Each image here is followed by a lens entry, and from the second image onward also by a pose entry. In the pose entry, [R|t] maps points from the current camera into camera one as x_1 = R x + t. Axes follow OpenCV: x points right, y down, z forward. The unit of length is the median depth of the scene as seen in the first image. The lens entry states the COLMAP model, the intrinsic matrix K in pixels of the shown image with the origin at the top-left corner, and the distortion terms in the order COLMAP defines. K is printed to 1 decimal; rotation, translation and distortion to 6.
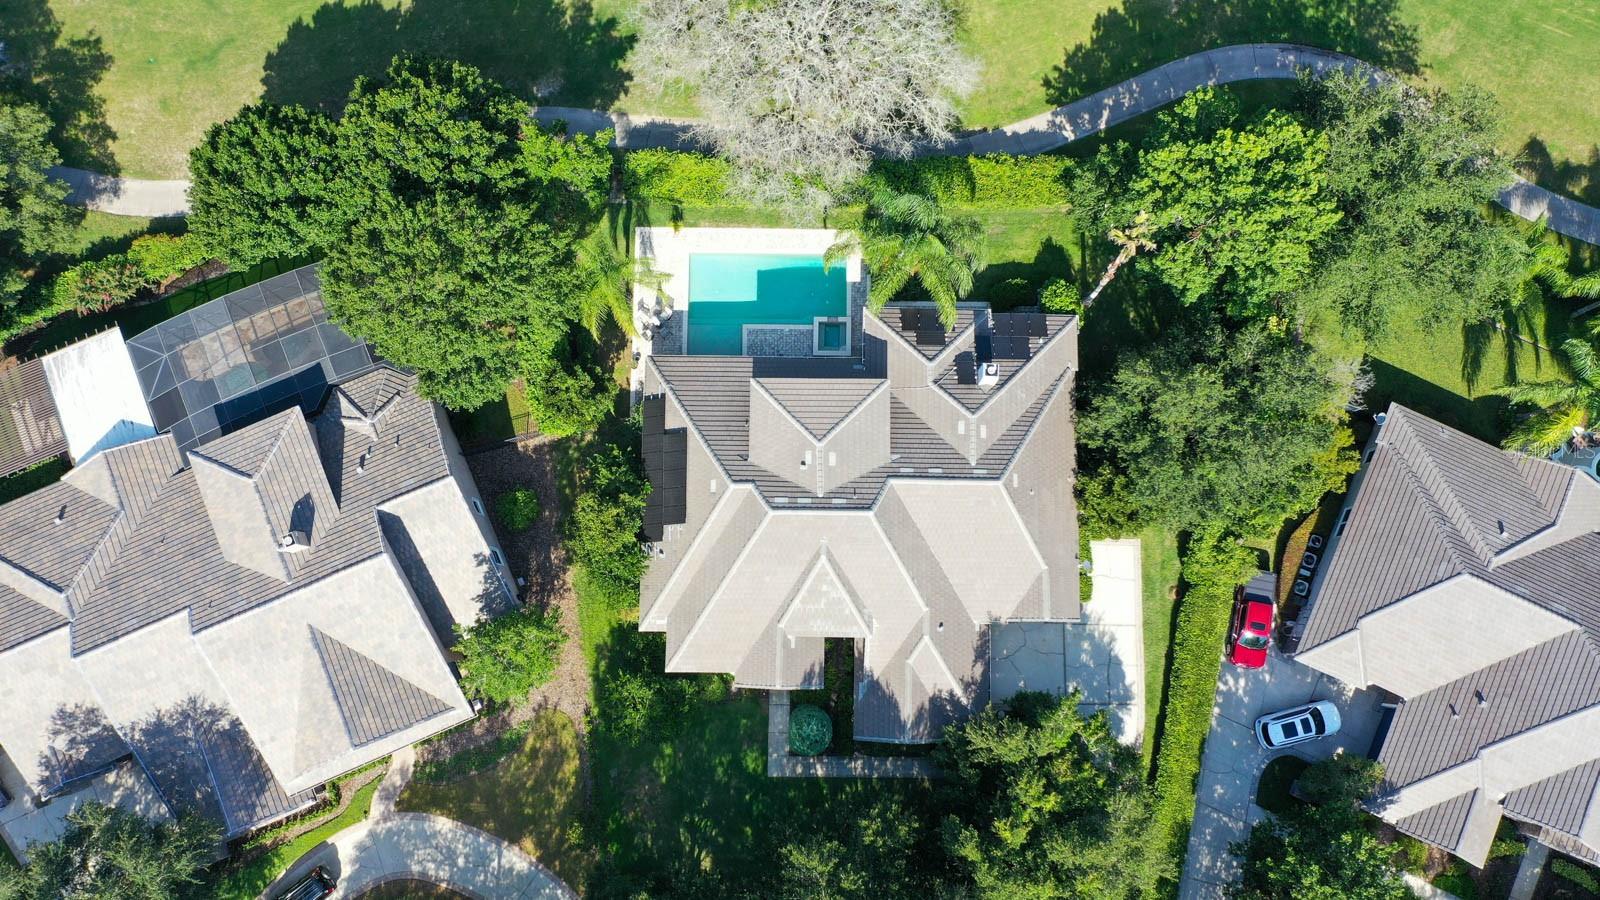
lens RADIAL K [[1314.0, 0, 798.5], [0, 1314.0, 416.5], [0, 0, 1]] dist [-0.002909, -0.093539]
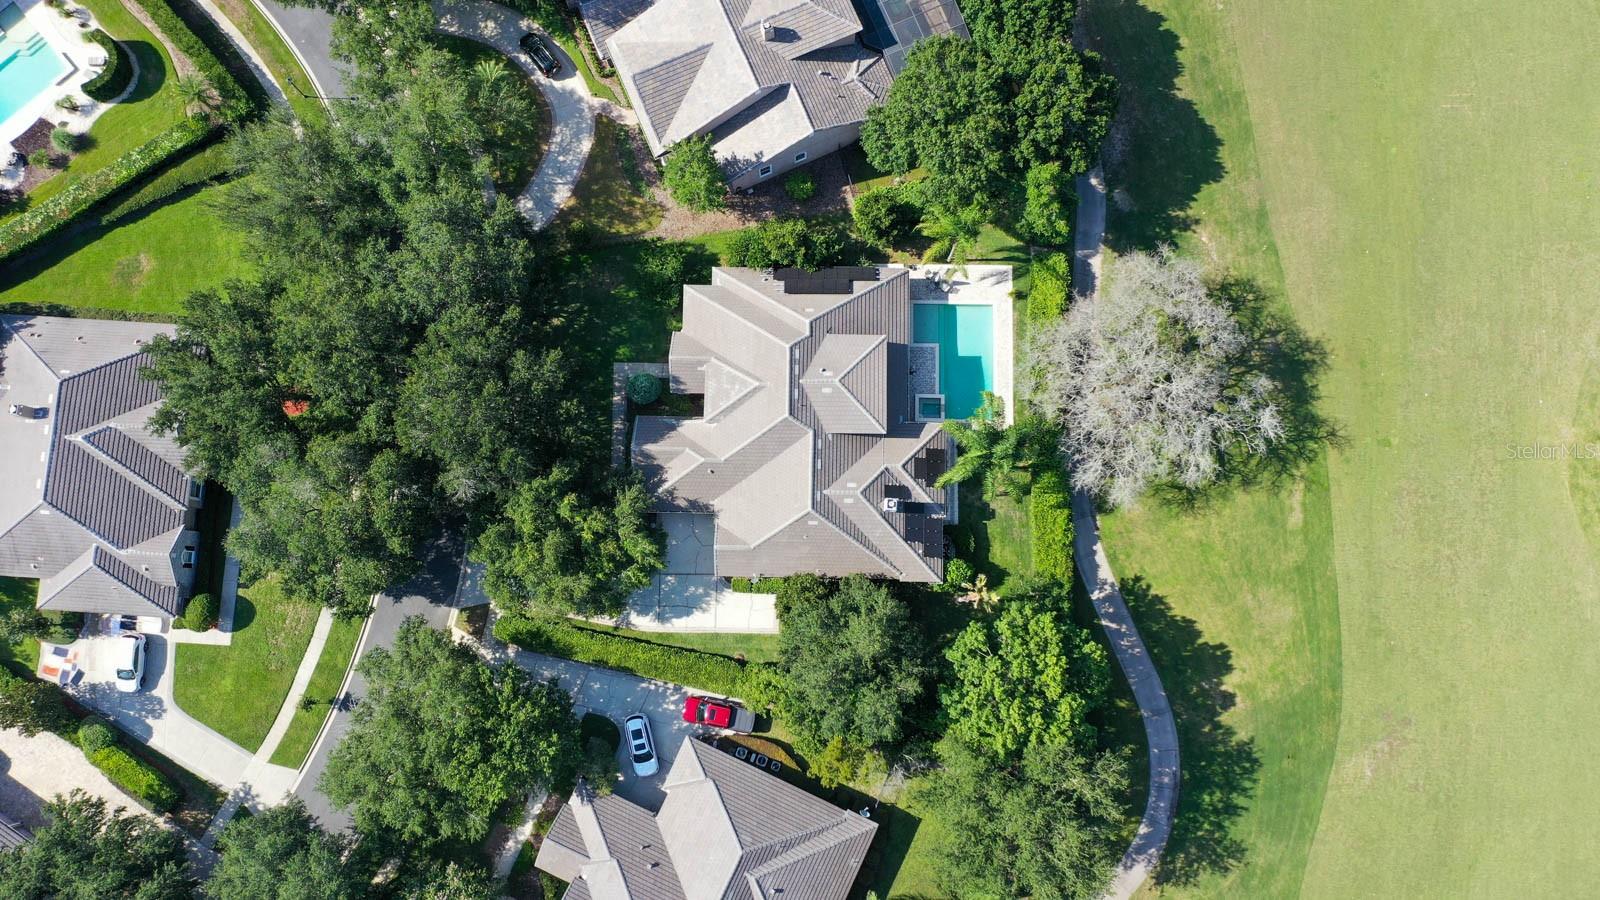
lens RADIAL K [[1330.3, 0, 800.0], [0, 1330.3, 450.0], [0, 0, 1]] dist [-0.067416, -0.003245]
pose [[-0.001302, 0.990967, -0.134096, 0.268841], [-0.985117, 0.021778, 0.170498, -0.173161], [0.171879, 0.132322, 0.976191, -0.368376]]
